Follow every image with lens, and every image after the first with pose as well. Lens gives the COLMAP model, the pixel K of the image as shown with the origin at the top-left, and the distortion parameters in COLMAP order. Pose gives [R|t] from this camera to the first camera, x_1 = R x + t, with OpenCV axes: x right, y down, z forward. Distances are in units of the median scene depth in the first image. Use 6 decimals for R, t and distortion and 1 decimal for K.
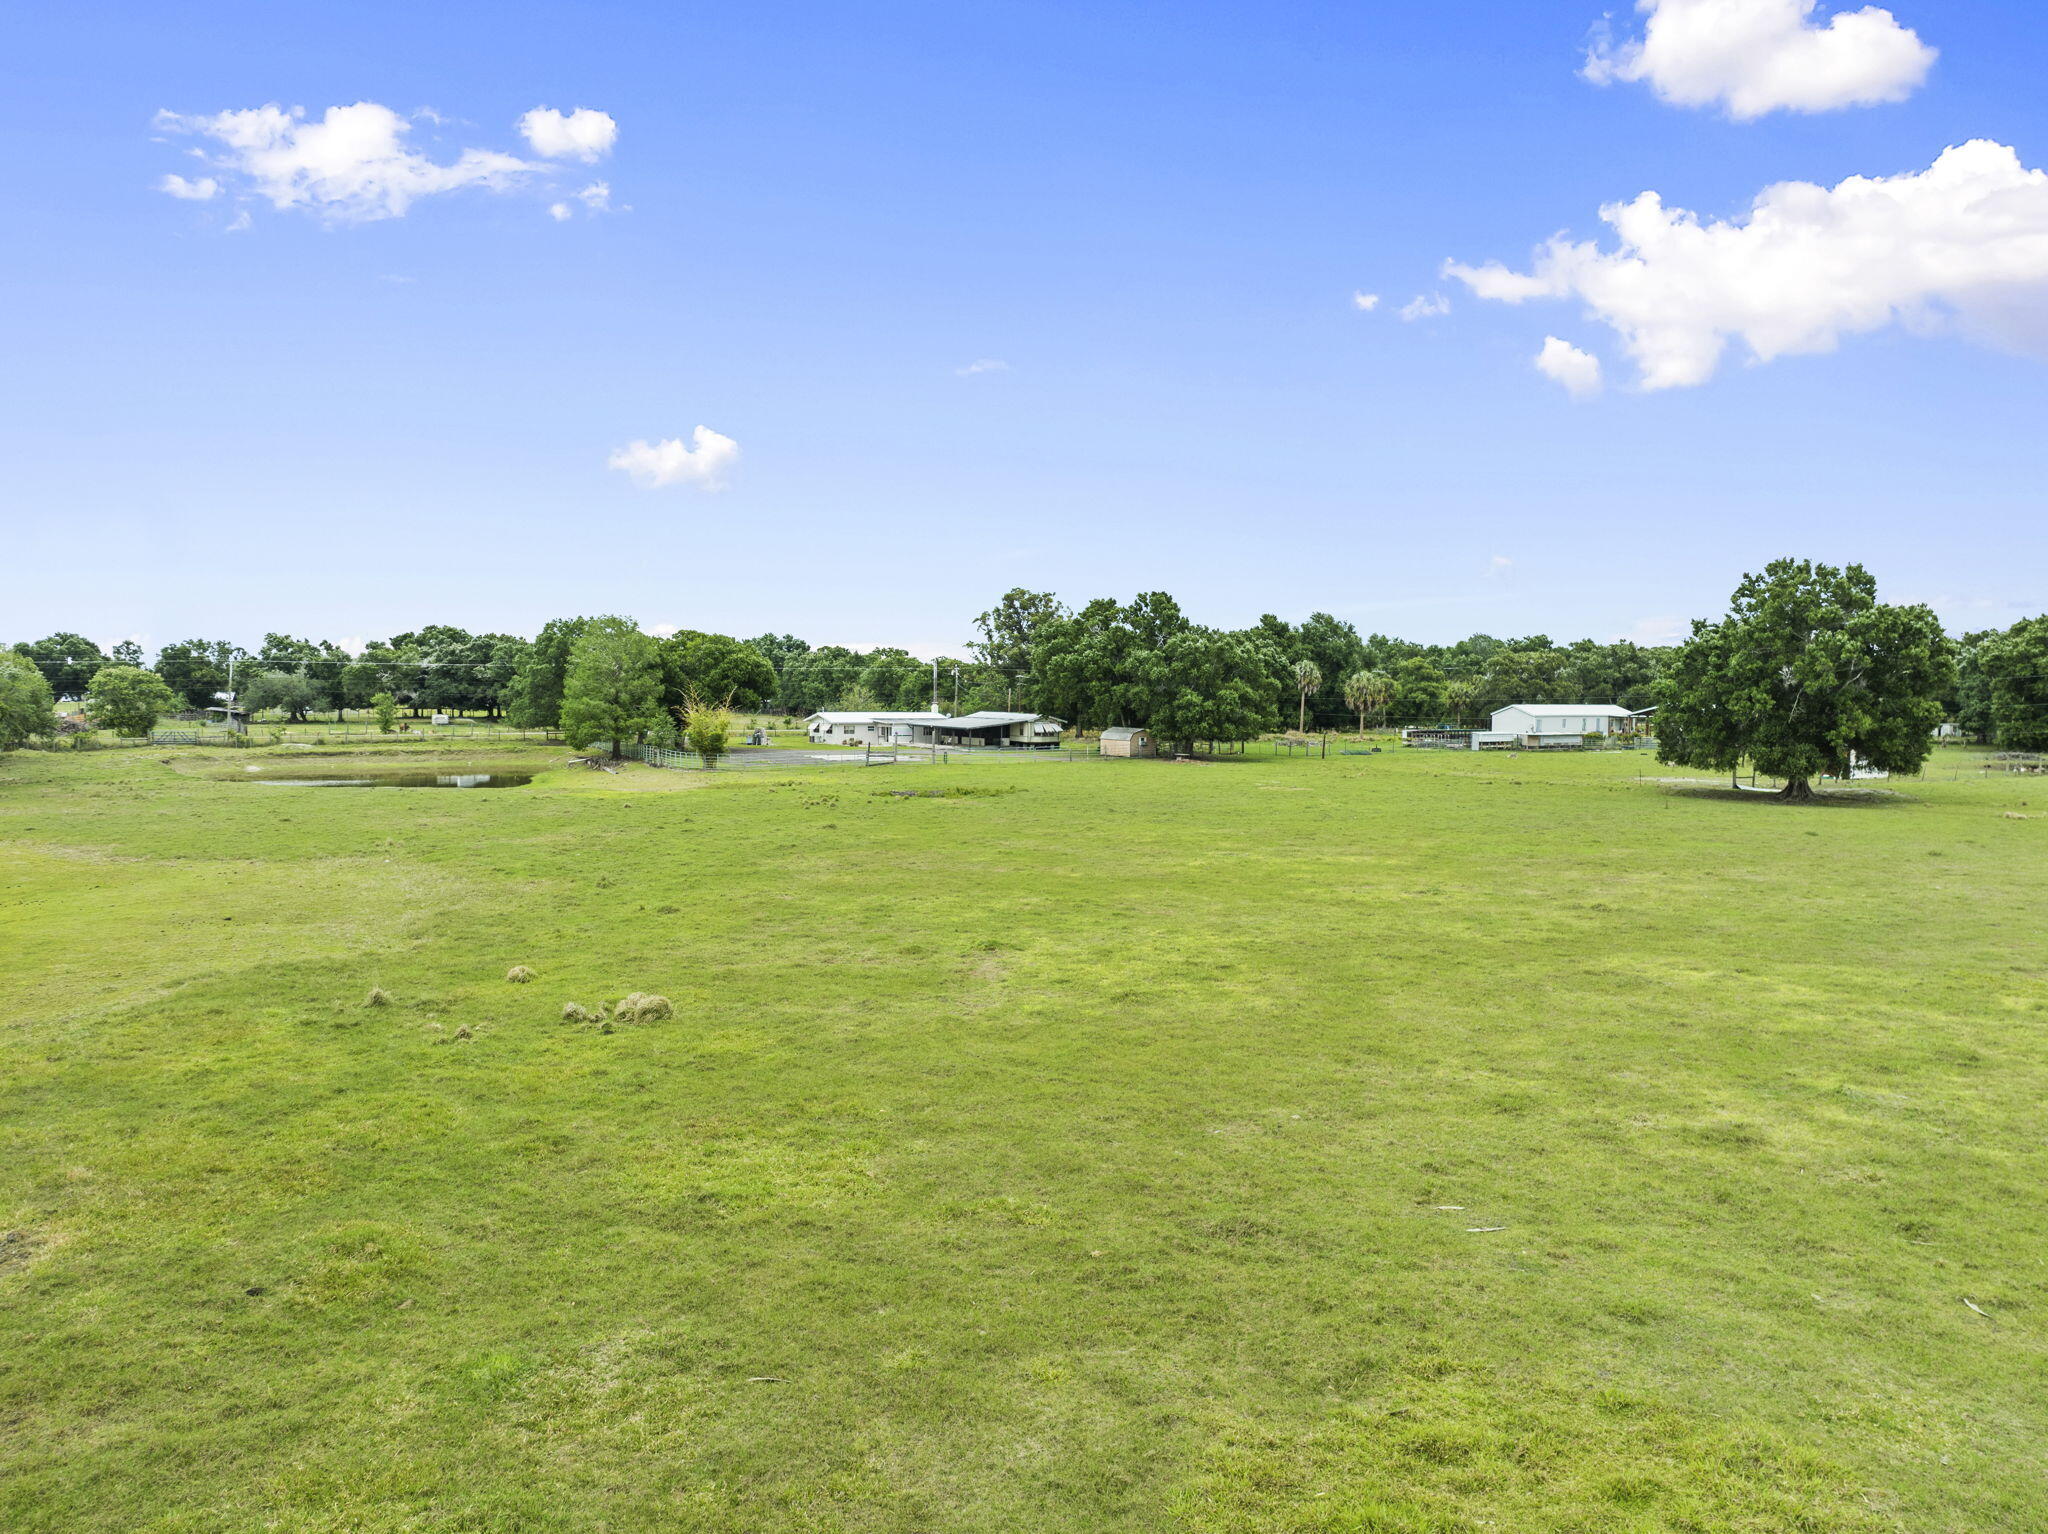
lens RADIAL K [[1447.9, 0, 1024.0], [0, 1447.9, 767.0], [0, 0, 1]] dist [-0.040668, -0.000022]
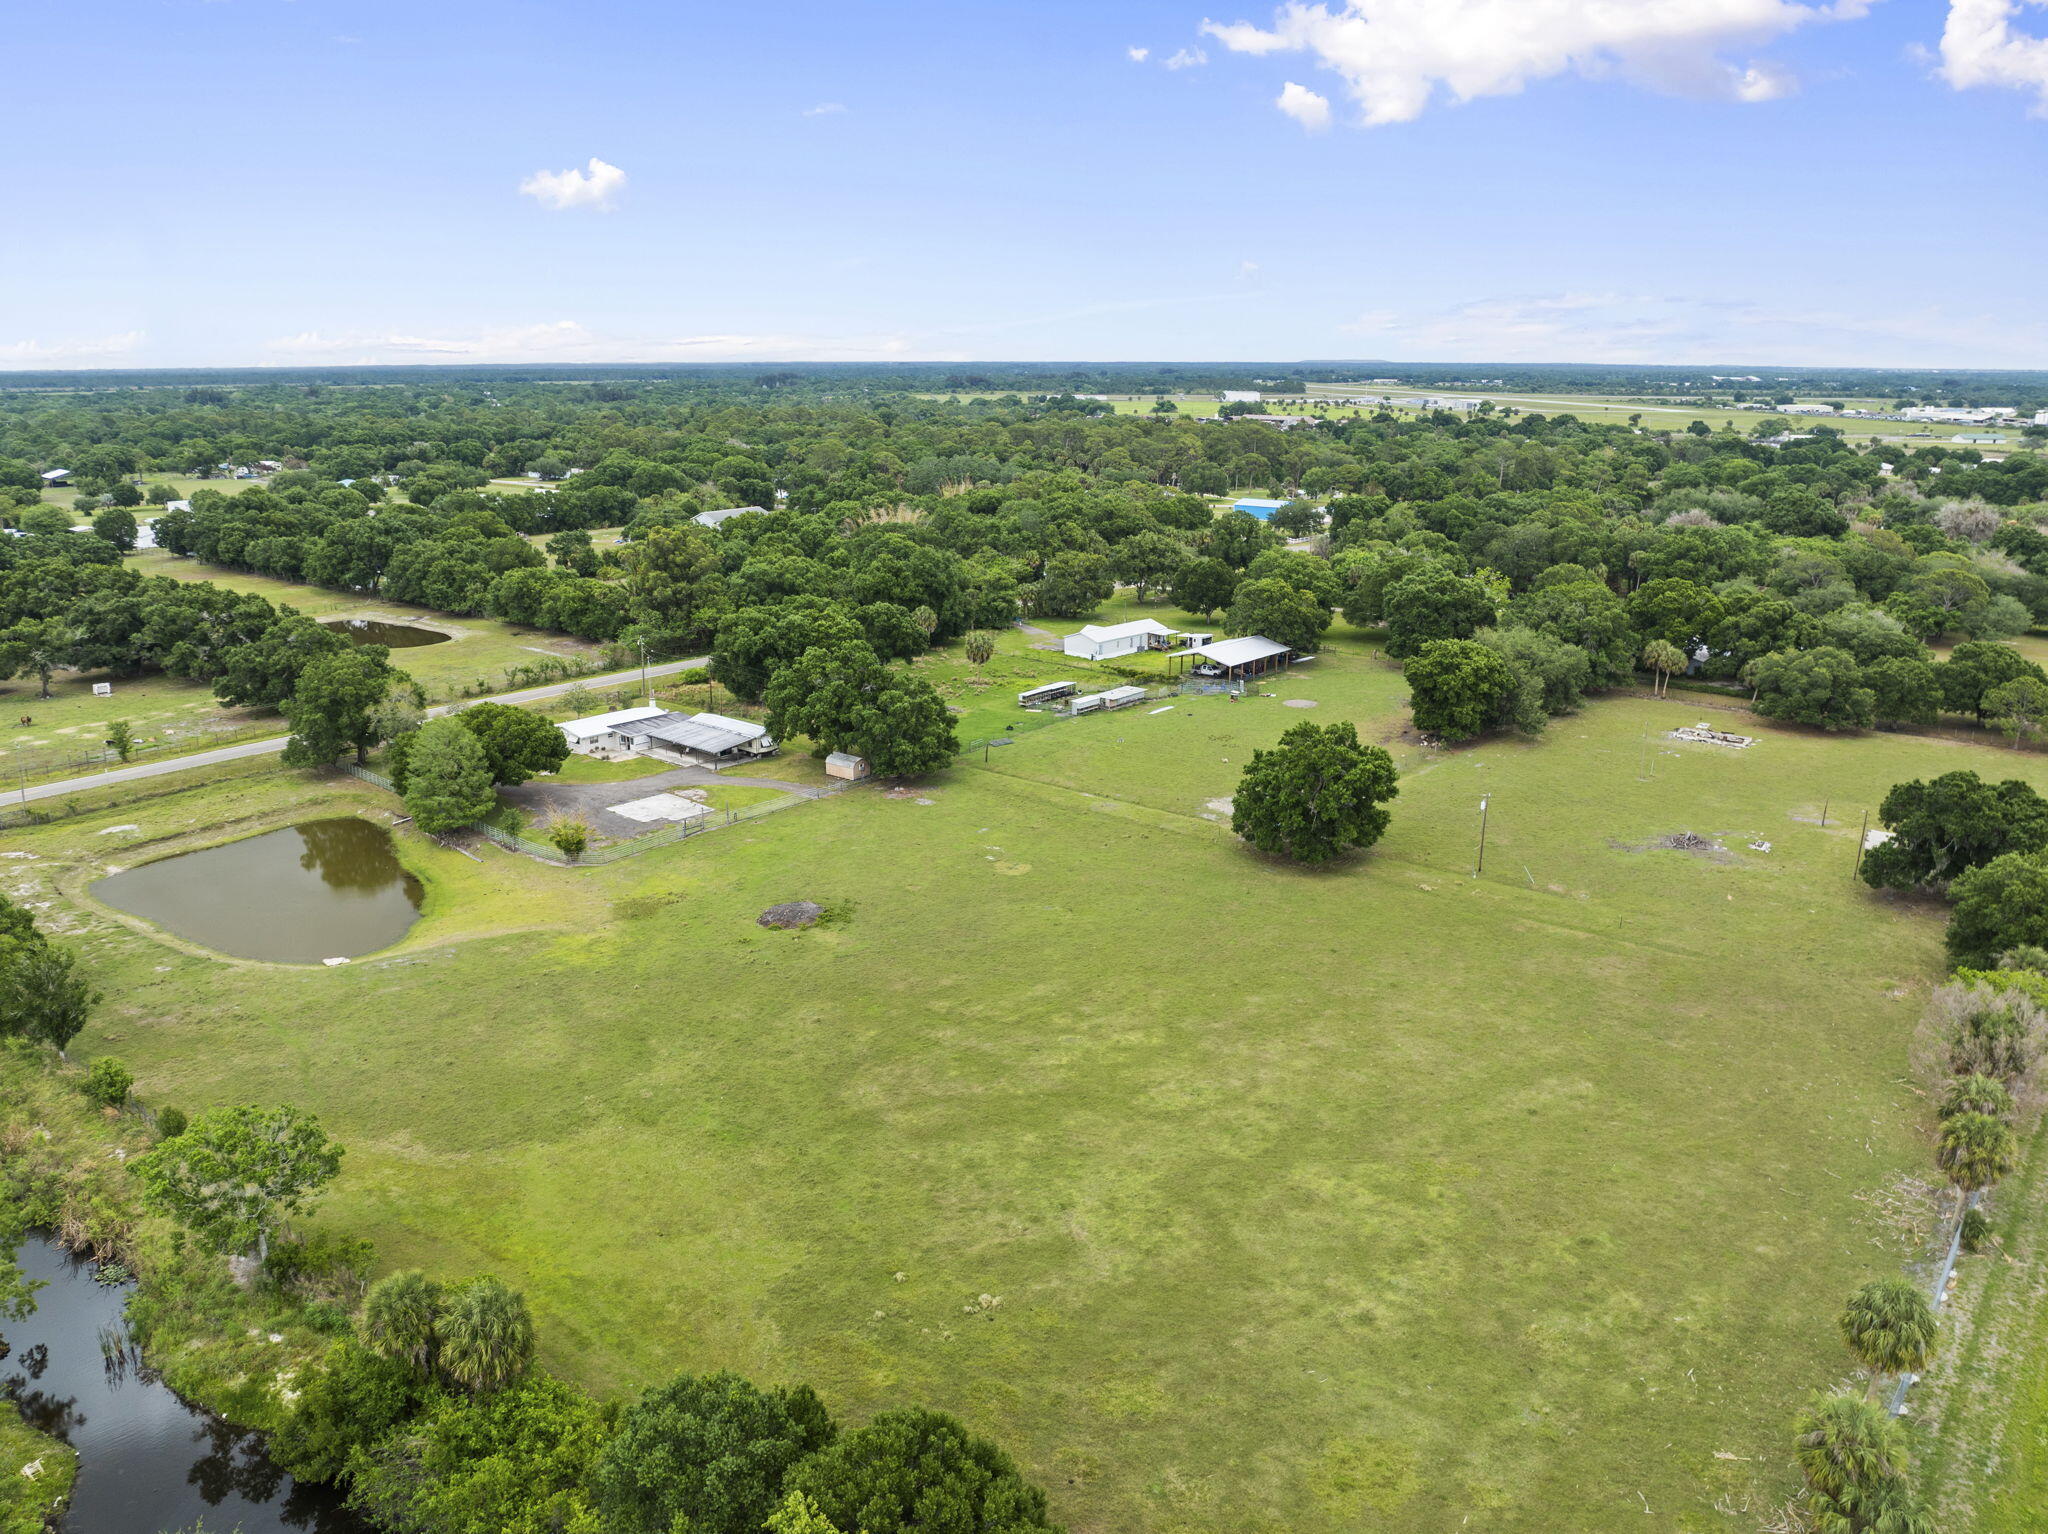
lens RADIAL K [[1447.9, 0, 1024.0], [0, 1447.9, 767.0], [0, 0, 1]] dist [-0.040668, -0.000022]
pose [[0.937119, -0.099143, 0.334632, -0.185962], [0.024564, 0.975162, 0.220127, -0.255716], [-0.348144, -0.198065, 0.916278, -0.233085]]
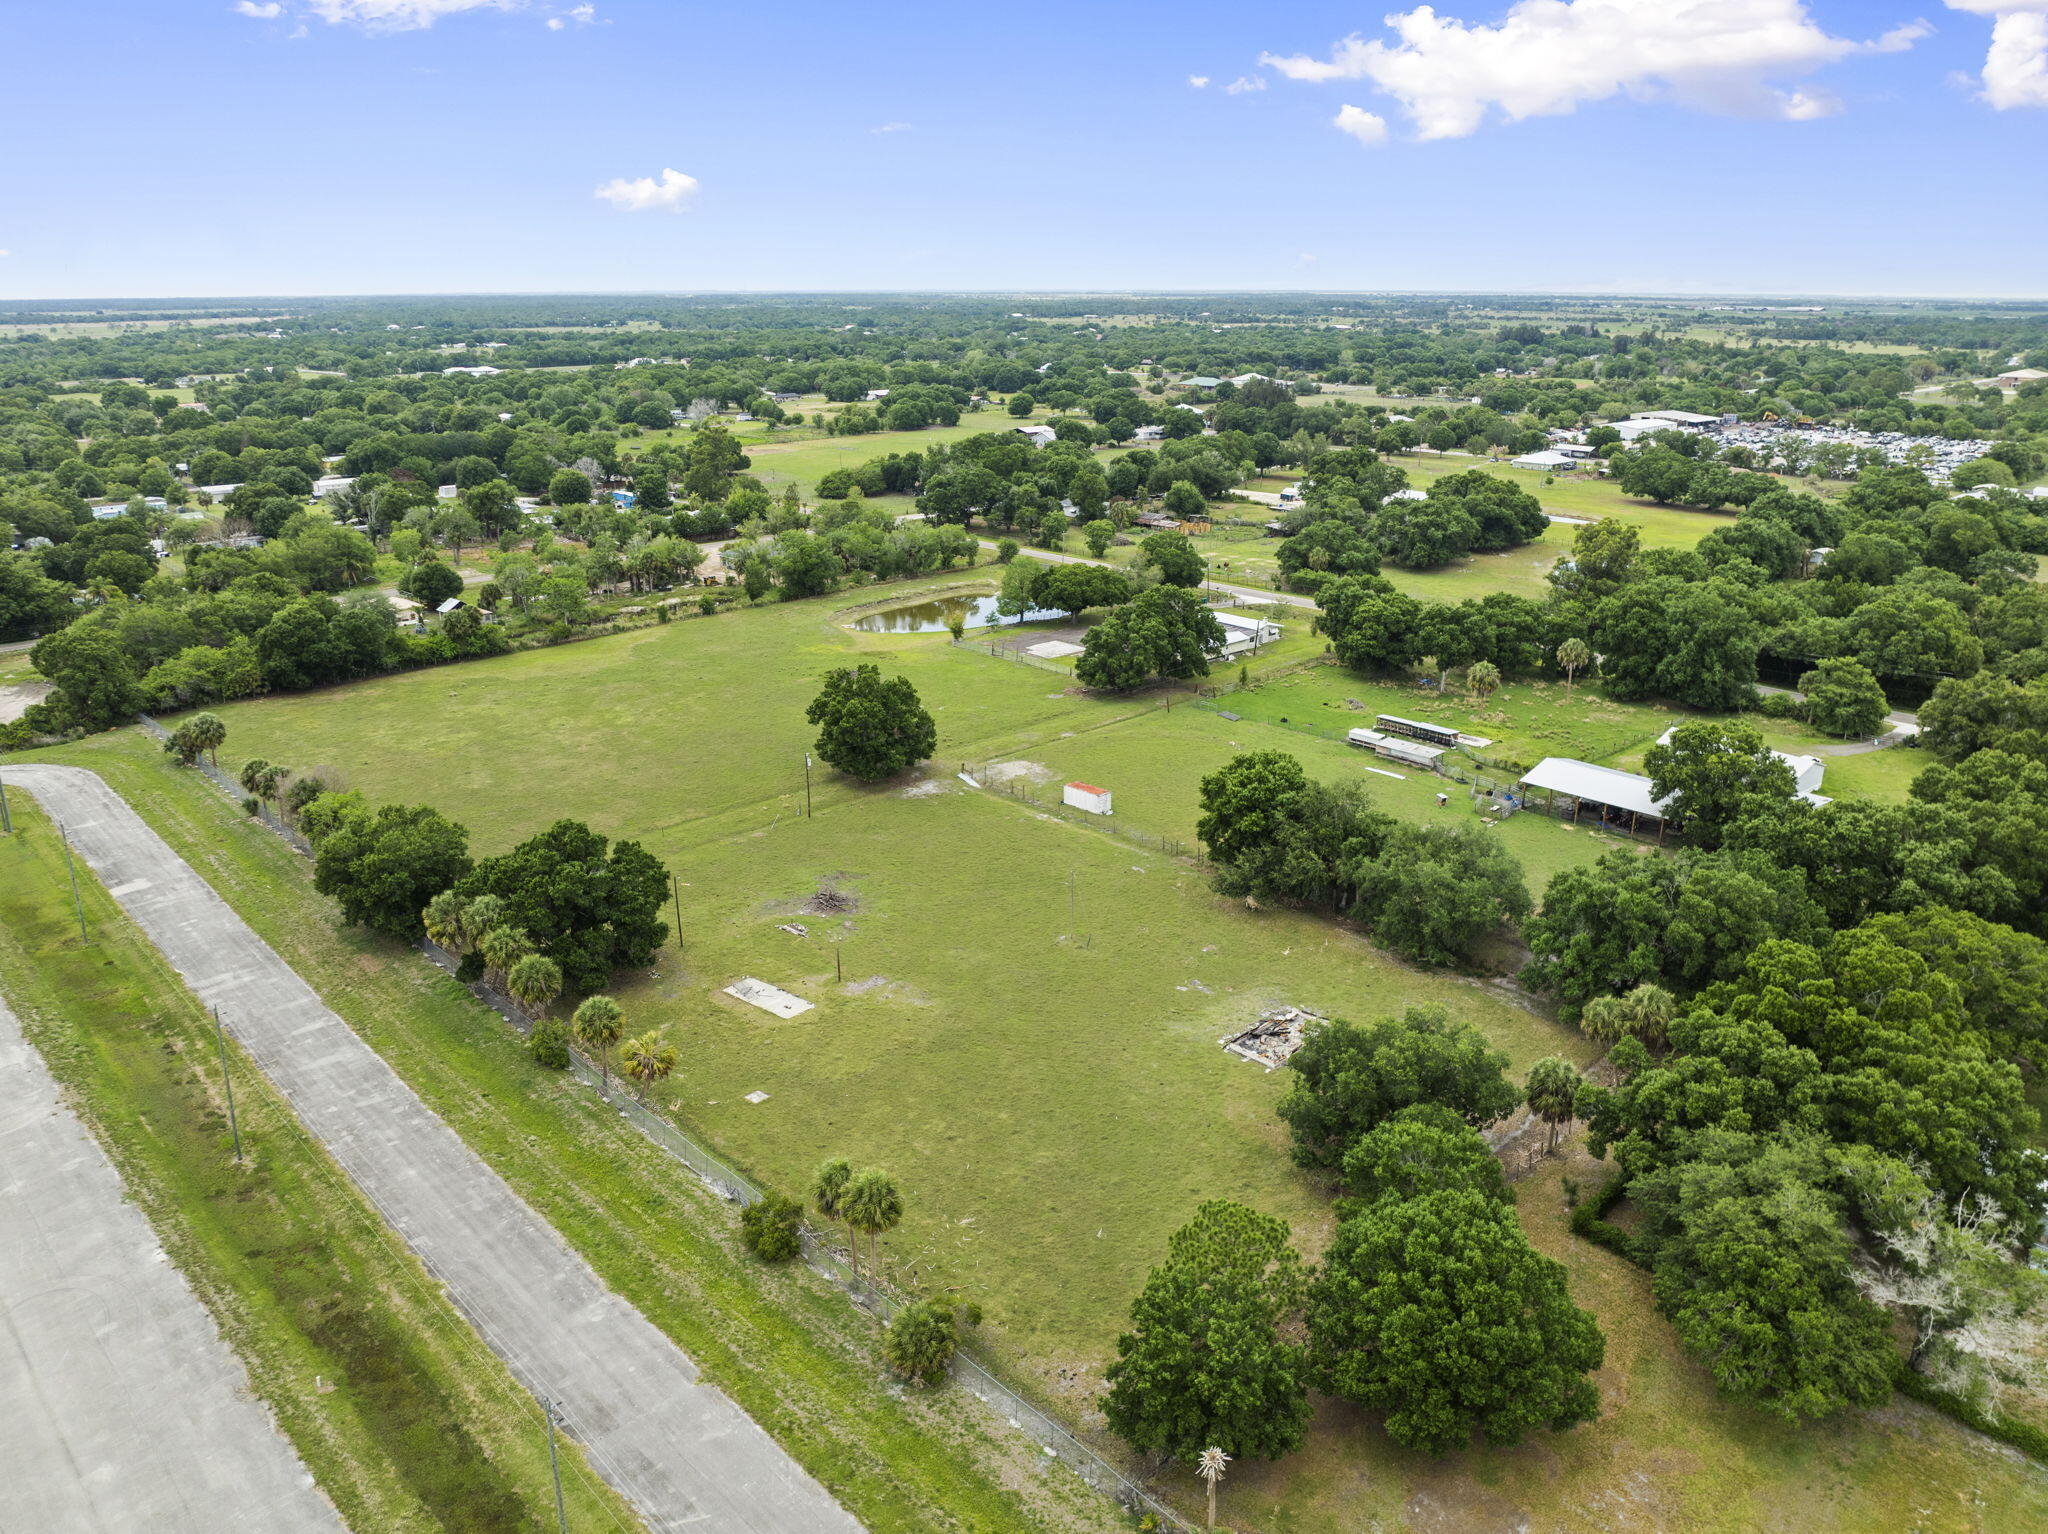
lens RADIAL K [[1447.9, 0, 1024.0], [0, 1447.9, 767.0], [0, 0, 1]] dist [-0.040668, -0.000022]
pose [[0.255822, 0.306690, -0.916786, 1.417038], [-0.057084, 0.951481, 0.302368, -0.359620], [0.965037, -0.025019, 0.260917, 0.362054]]
